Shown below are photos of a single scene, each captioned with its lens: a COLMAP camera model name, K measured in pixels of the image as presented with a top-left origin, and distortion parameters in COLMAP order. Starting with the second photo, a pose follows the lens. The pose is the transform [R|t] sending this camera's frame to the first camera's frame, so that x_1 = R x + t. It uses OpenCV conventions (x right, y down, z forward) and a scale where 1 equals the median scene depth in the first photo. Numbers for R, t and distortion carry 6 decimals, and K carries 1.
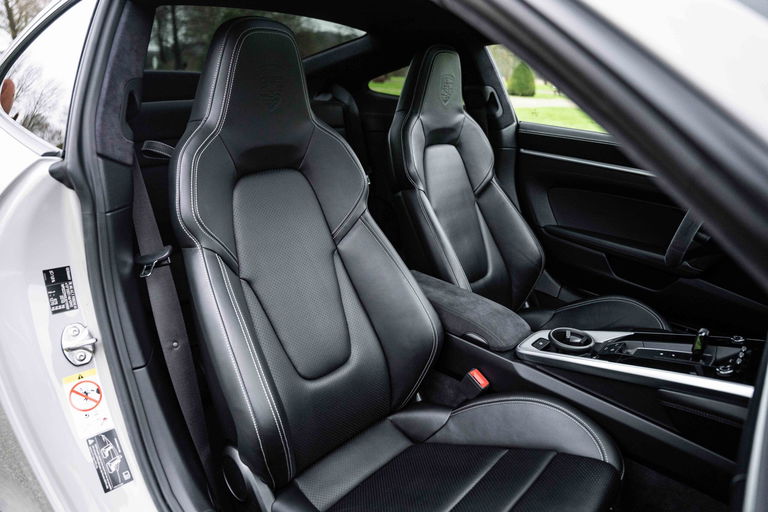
lens RADIAL K [[539.3, 0, 384.0], [0, 539.3, 256.0], [0, 0, 1]] dist [-0.120851, 0.096820]
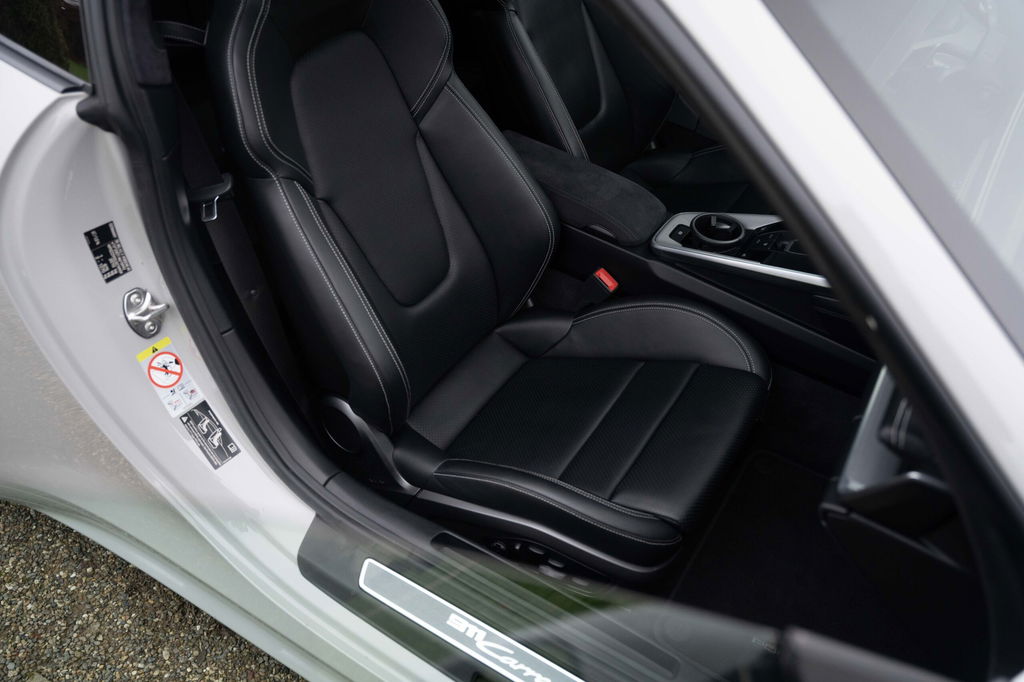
lens RADIAL K [[946.1, 0, 512.0], [0, 946.1, 341.0], [0, 0, 1]] dist [-0.009316, -0.000328]
pose [[0.986444, -0.100377, 0.129821, -0.190973], [0.040824, 0.916342, 0.398309, -0.314103], [-0.158941, -0.387610, 0.908018, -0.394228]]
